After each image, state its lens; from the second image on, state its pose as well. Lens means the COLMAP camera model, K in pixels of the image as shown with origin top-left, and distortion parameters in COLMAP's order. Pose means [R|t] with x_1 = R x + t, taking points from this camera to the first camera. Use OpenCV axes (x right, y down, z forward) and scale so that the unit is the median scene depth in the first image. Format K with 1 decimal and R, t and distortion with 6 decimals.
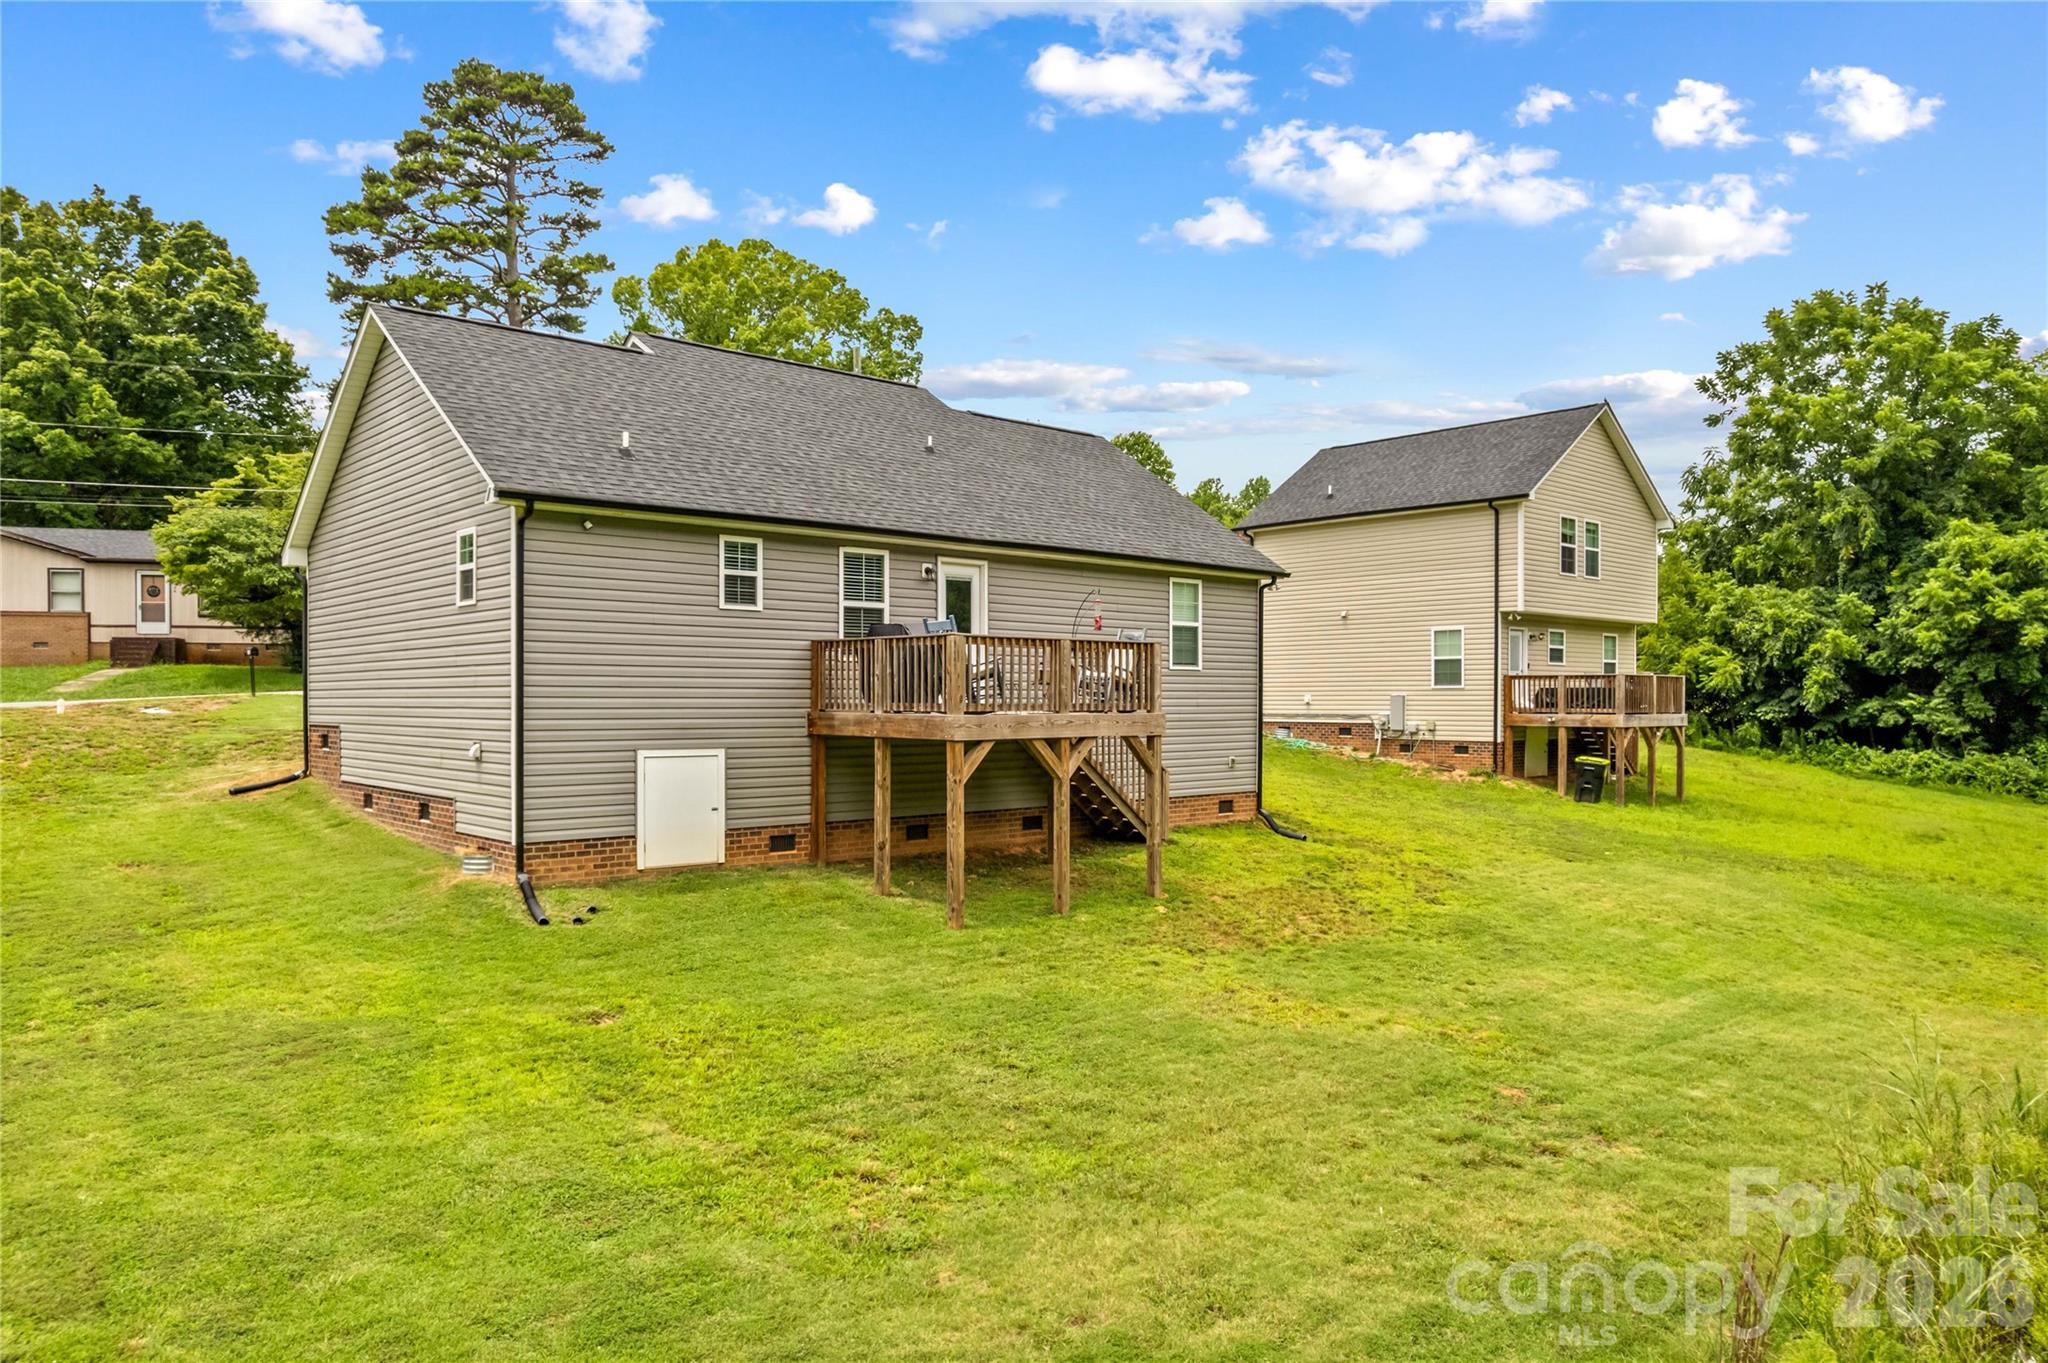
lens RADIAL K [[1322.0, 0, 1022.5], [0, 1322.0, 702.3], [0, 0, 1]] dist [-0.069488, 0.050177]
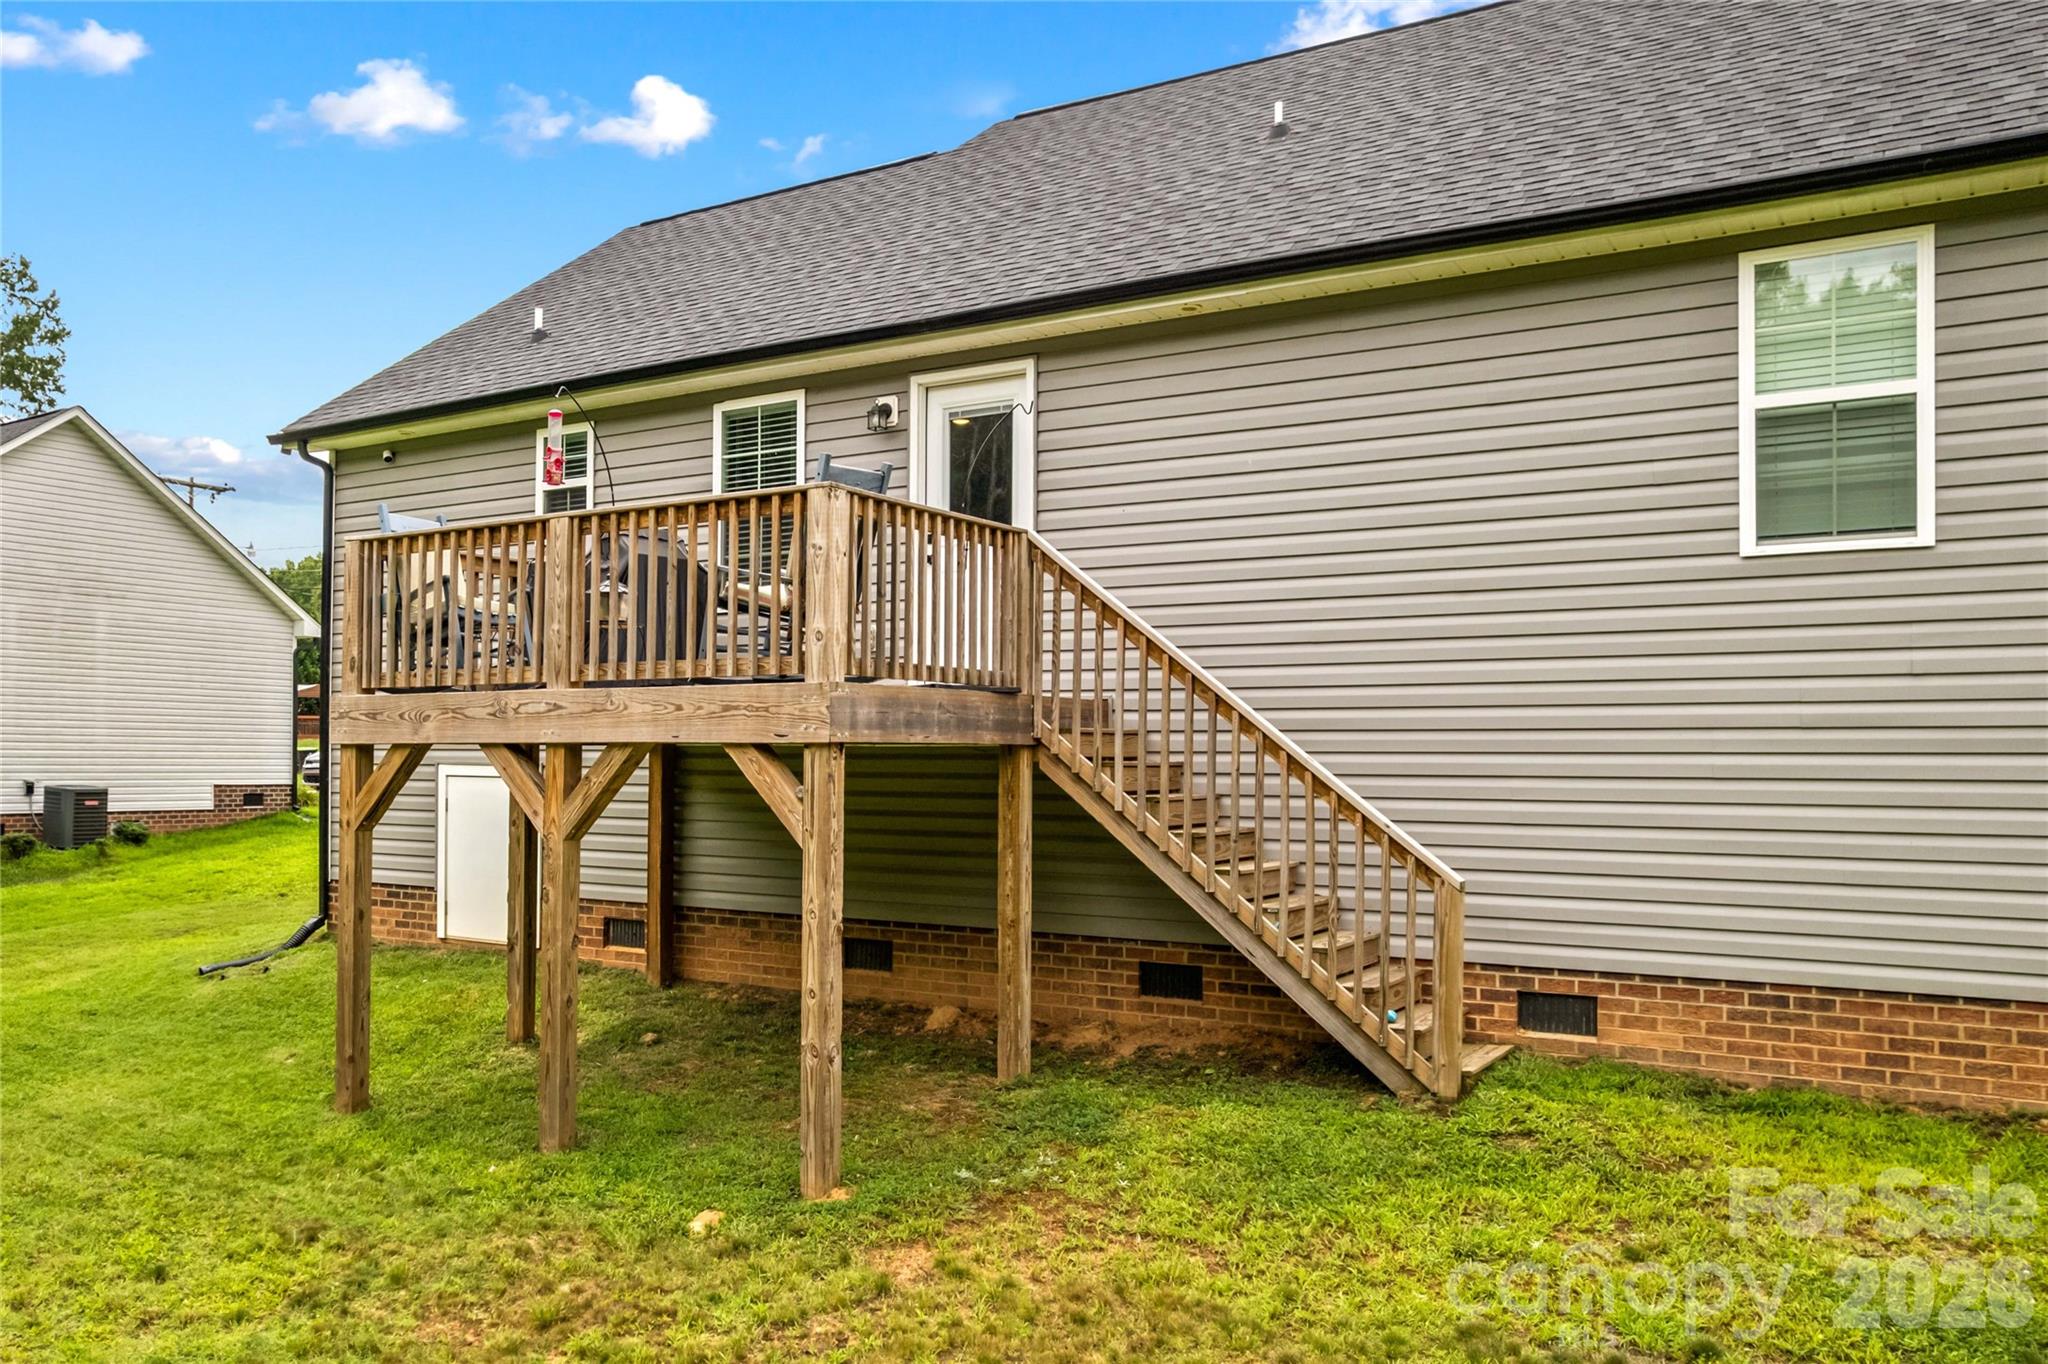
lens RADIAL K [[1675.7, 0, 808.9], [0, 1675.7, 754.1], [0, 0, 1]] dist [-0.050643, 0.016757]
pose [[0.211879, -0.004867, -0.977284, 0.496983], [-0.010127, 0.999923, -0.007175, 0.028365], [0.977243, 0.011417, 0.211813, 0.814939]]
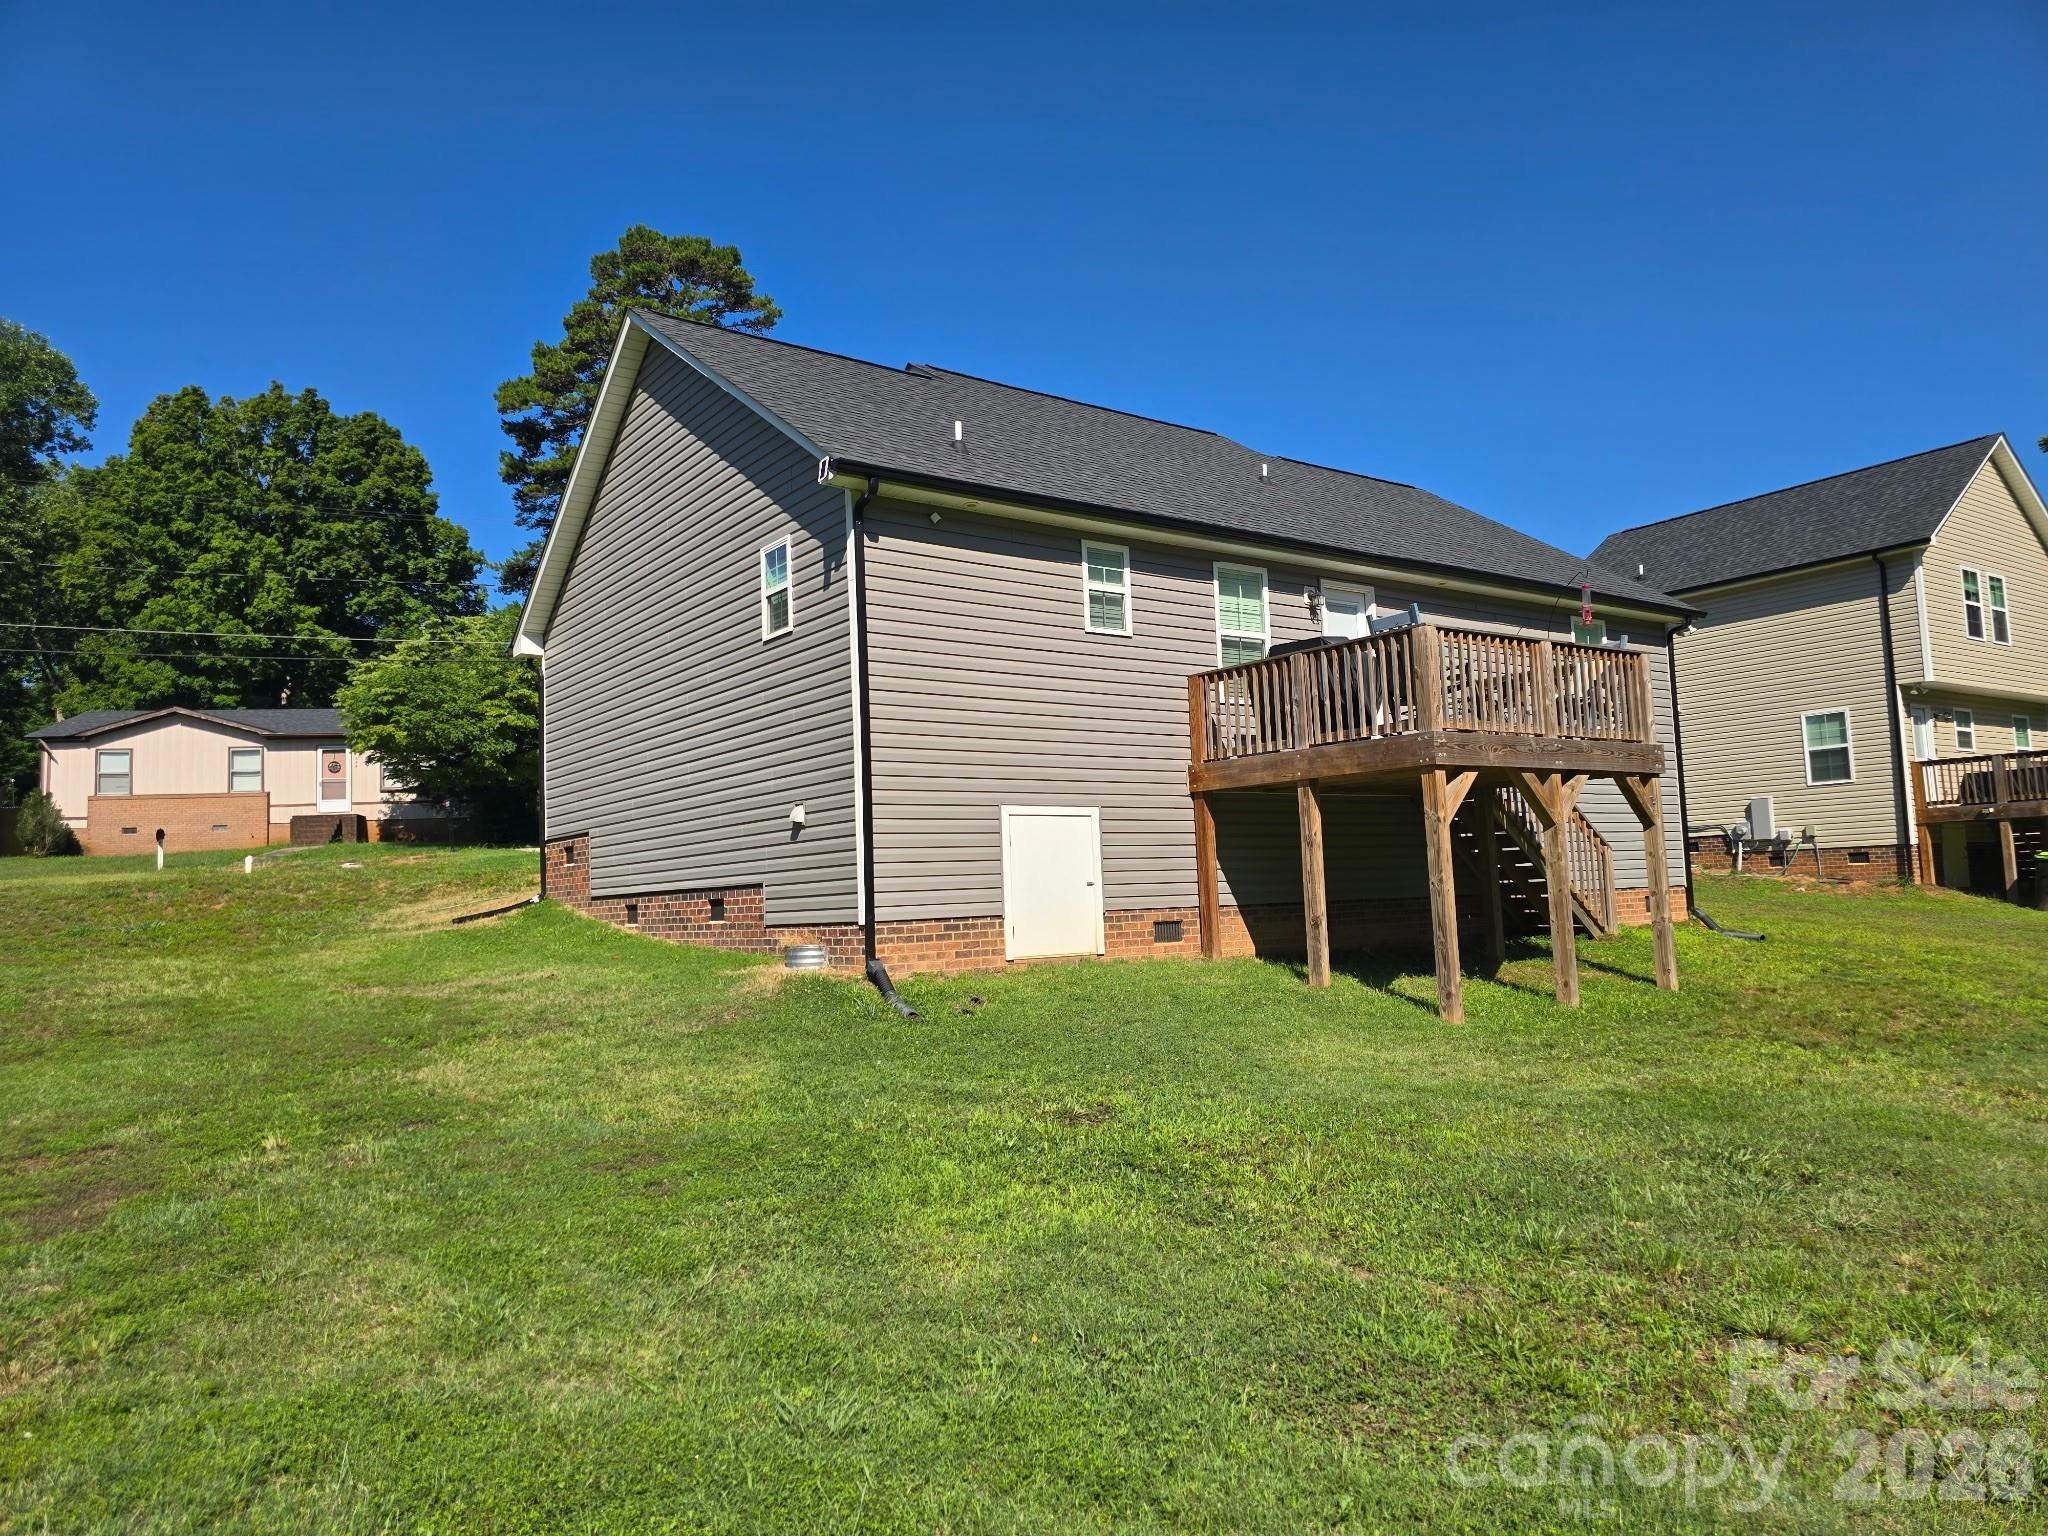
lens RADIAL K [[1342.6, 0, 1024.0], [0, 1342.6, 768.0], [0, 0, 1]] dist [0.053285, -0.044944]
pose [[0.993247, -0.048253, -0.105507, -0.157508], [0.038130, 0.994656, -0.095945, 0.074190], [0.109573, 0.091274, 0.989779, 0.170323]]
